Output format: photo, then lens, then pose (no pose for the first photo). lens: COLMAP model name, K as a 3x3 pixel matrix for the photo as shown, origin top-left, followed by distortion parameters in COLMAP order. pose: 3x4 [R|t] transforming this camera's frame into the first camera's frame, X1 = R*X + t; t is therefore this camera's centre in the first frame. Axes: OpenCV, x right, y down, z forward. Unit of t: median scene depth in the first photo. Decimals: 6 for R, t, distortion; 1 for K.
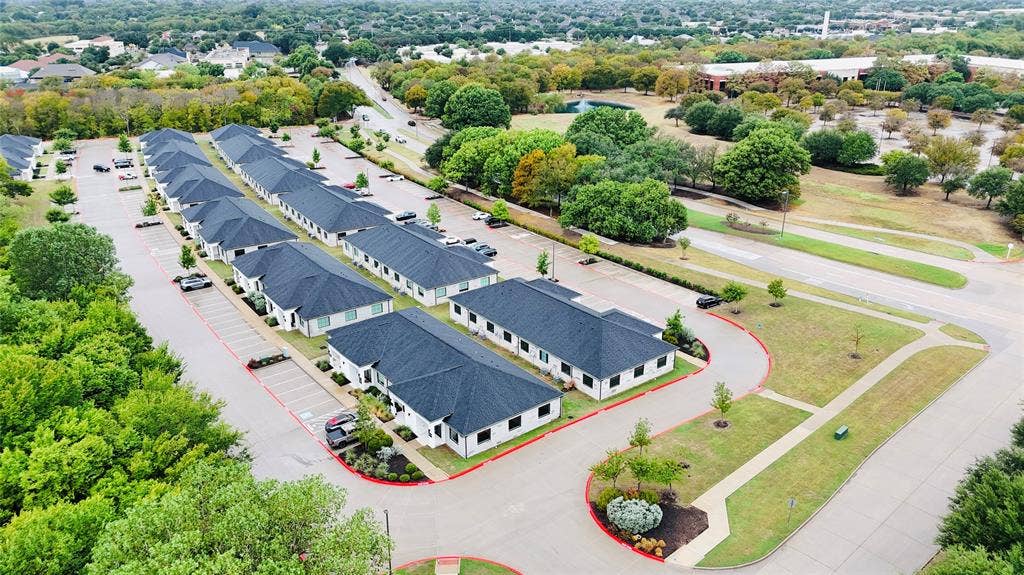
lens RADIAL K [[744.8, 0, 510.1], [0, 744.8, 291.0], [0, 0, 1]] dist [0.034994, -0.014308]
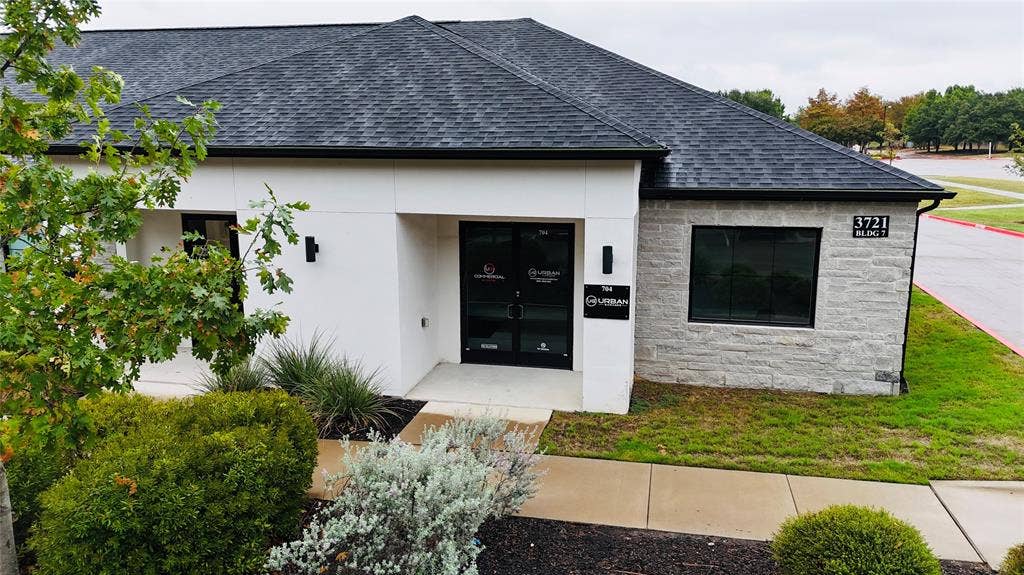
lens RADIAL K [[756.0, 0, 511.9], [0, 756.0, 287.8], [0, 0, 1]] dist [0.055114, -0.022540]
pose [[0.770304, -0.122291, 0.625841, -0.151355], [0.239121, 0.965218, -0.105711, 0.154401], [-0.591146, 0.231081, 0.772754, 0.702221]]
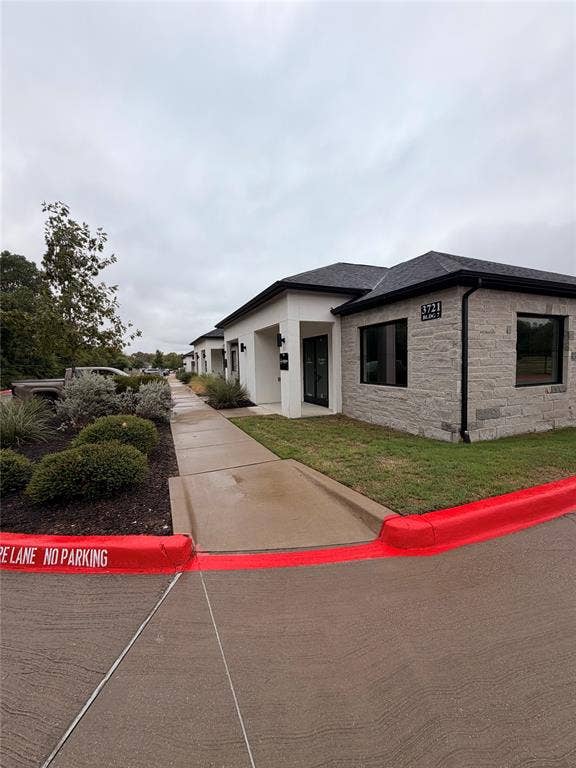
lens RADIAL K [[304.9, 0, 289.0], [0, 304.9, 381.0], [0, 0, 1]] dist [-0.001121, 0.000733]
pose [[0.963772, -0.005291, -0.266676, -0.059656], [-0.078057, 0.950438, -0.300956, 0.178018], [0.255052, 0.310869, 0.915592, 0.697332]]
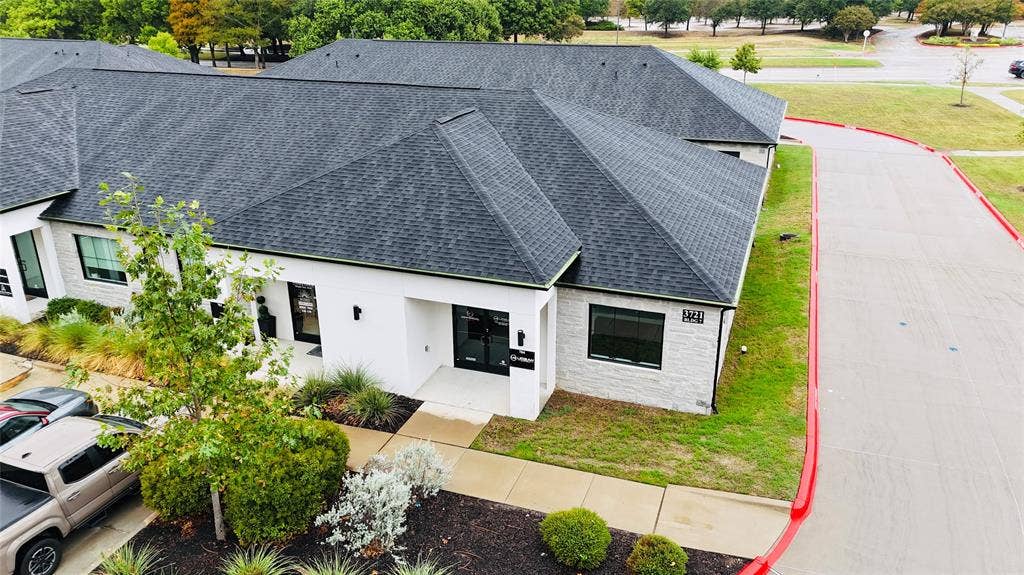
lens RADIAL K [[756.0, 0, 514.6], [0, 756.0, 284.8], [0, 0, 1]] dist [0.055114, -0.022540]
pose [[0.849925, -0.195320, 0.489364, -0.160437], [0.199410, 0.978911, 0.044379, 0.125619], [-0.487712, 0.059865, 0.870950, 0.627376]]
